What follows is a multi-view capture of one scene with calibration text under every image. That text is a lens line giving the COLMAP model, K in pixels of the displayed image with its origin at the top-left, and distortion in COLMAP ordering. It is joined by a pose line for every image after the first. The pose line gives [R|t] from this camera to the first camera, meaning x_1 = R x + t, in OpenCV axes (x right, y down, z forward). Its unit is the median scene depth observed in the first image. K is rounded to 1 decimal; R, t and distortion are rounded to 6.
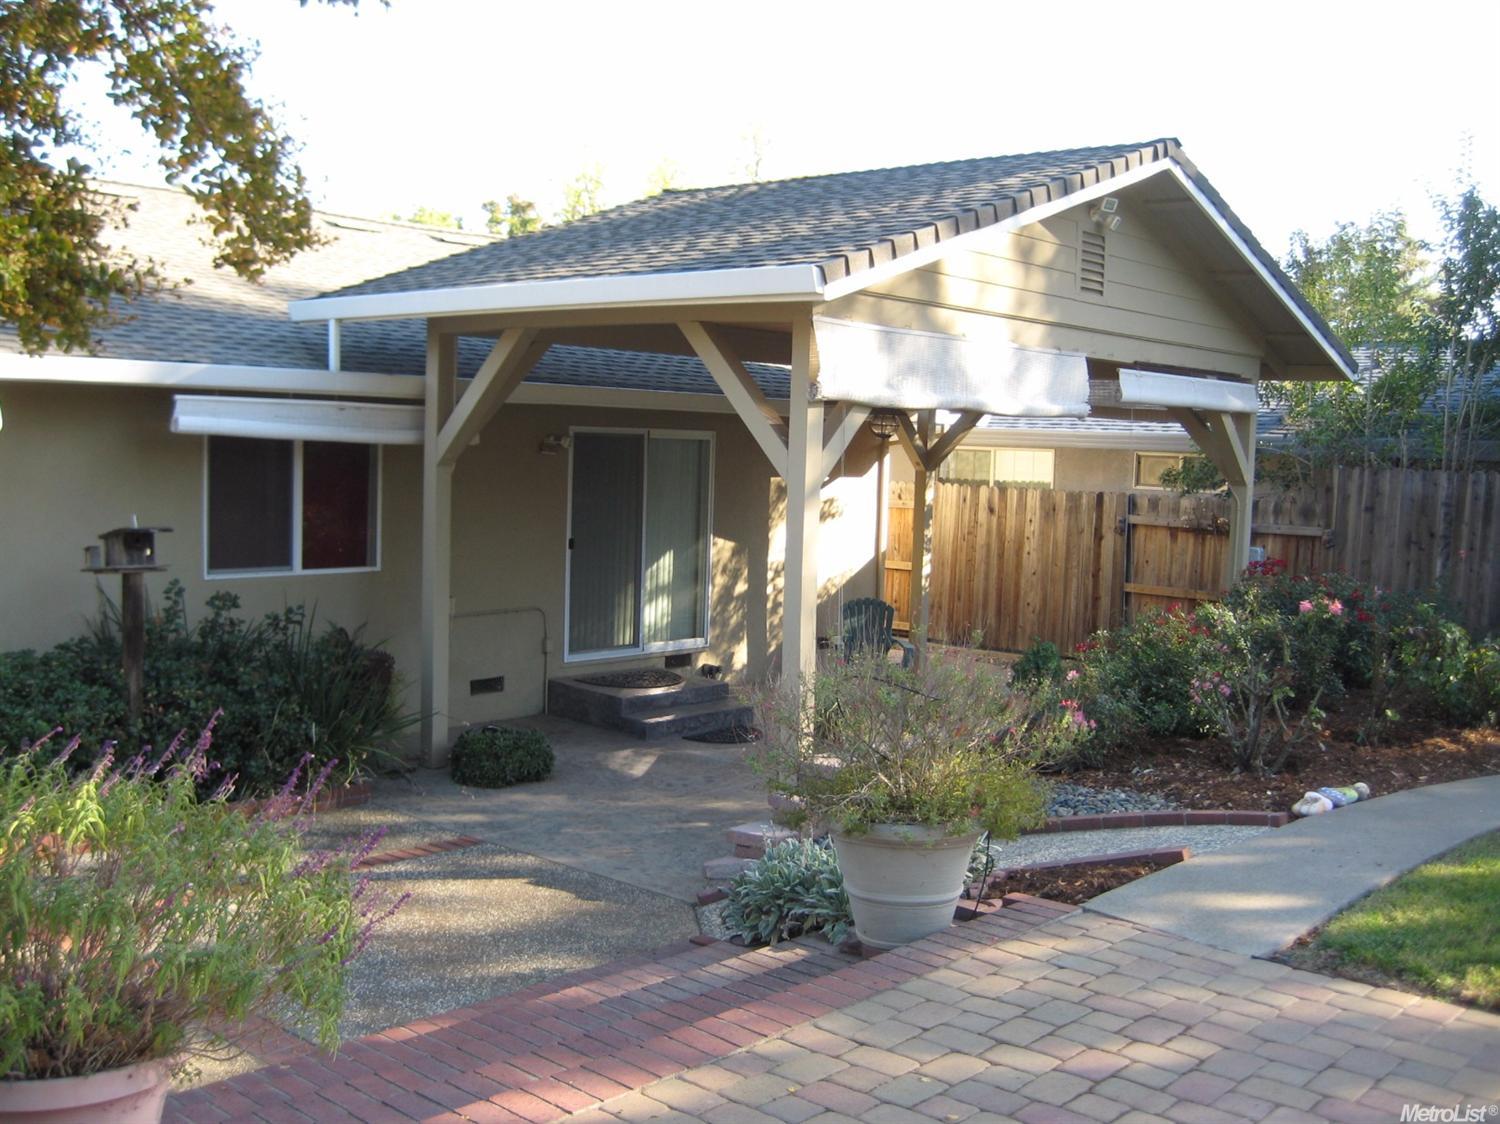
lens RADIAL K [[1520.5, 0, 745.8], [0, 1520.5, 563.5], [0, 0, 1]] dist [-0.096624, 0.000000]
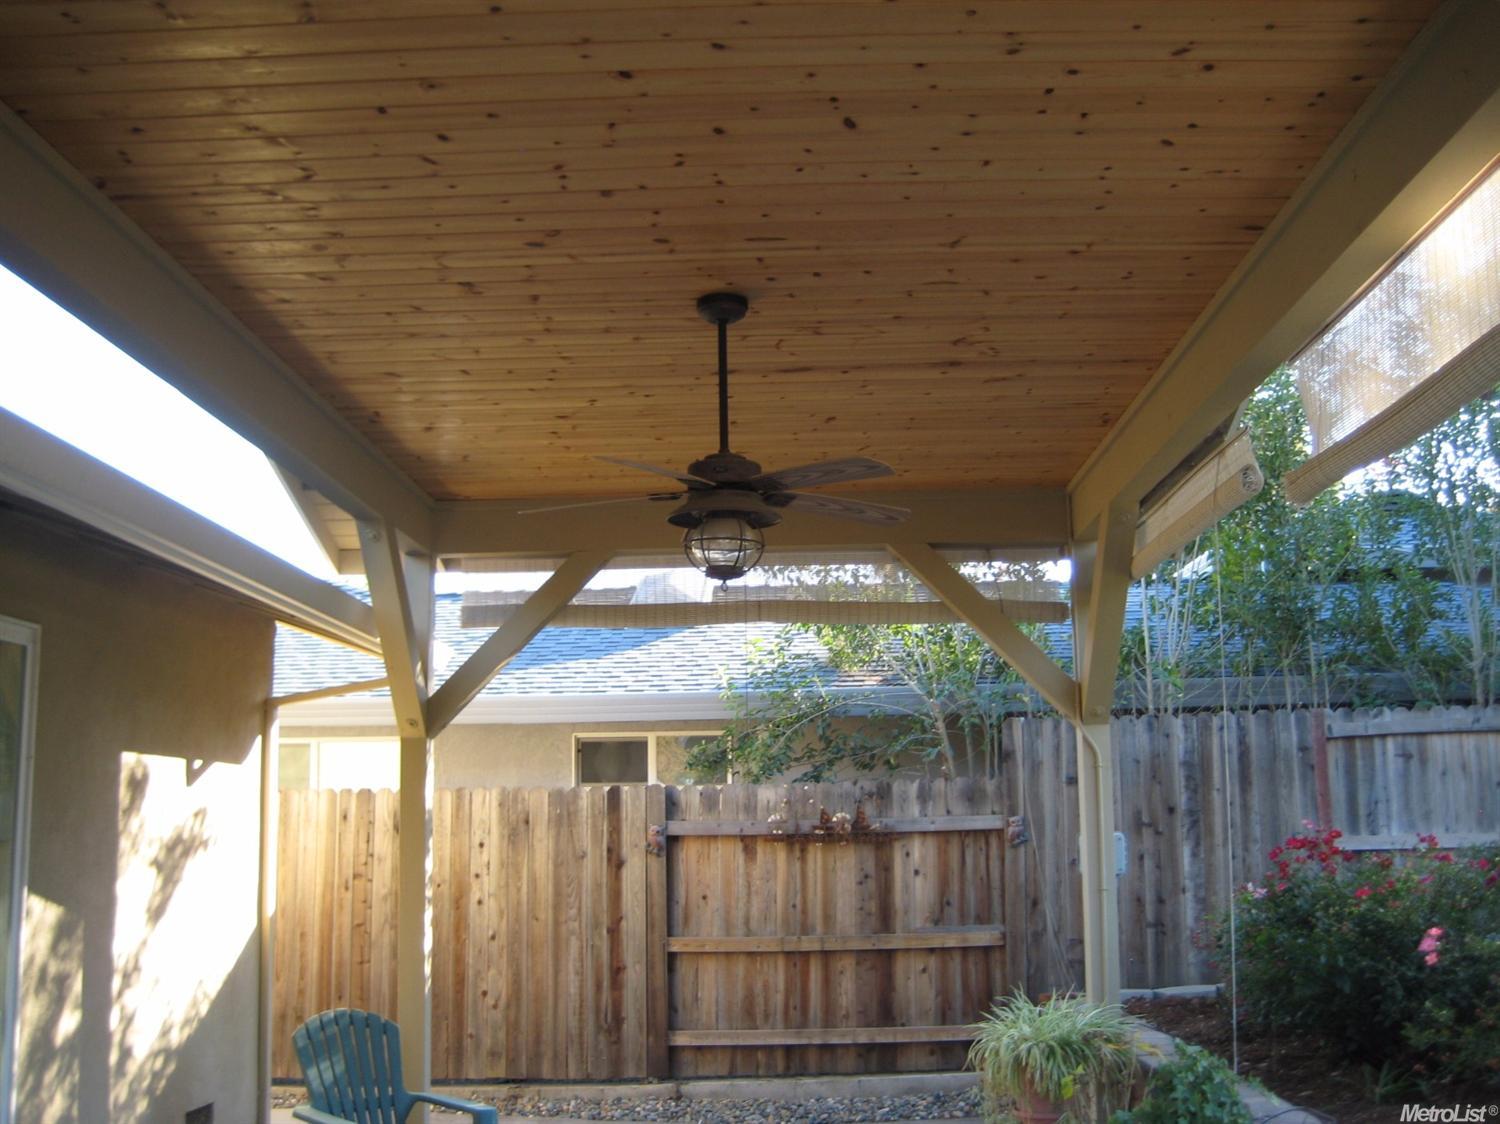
lens RADIAL K [[1520.5, 0, 758.8], [0, 1520.5, 567.1], [0, 0, 1]] dist [-0.096624, 0.000000]
pose [[0.770369, 0.059251, 0.634839, -0.108759], [0.093270, 0.974490, -0.204134, -0.004487], [-0.630739, 0.216470, 0.745190, 0.525914]]
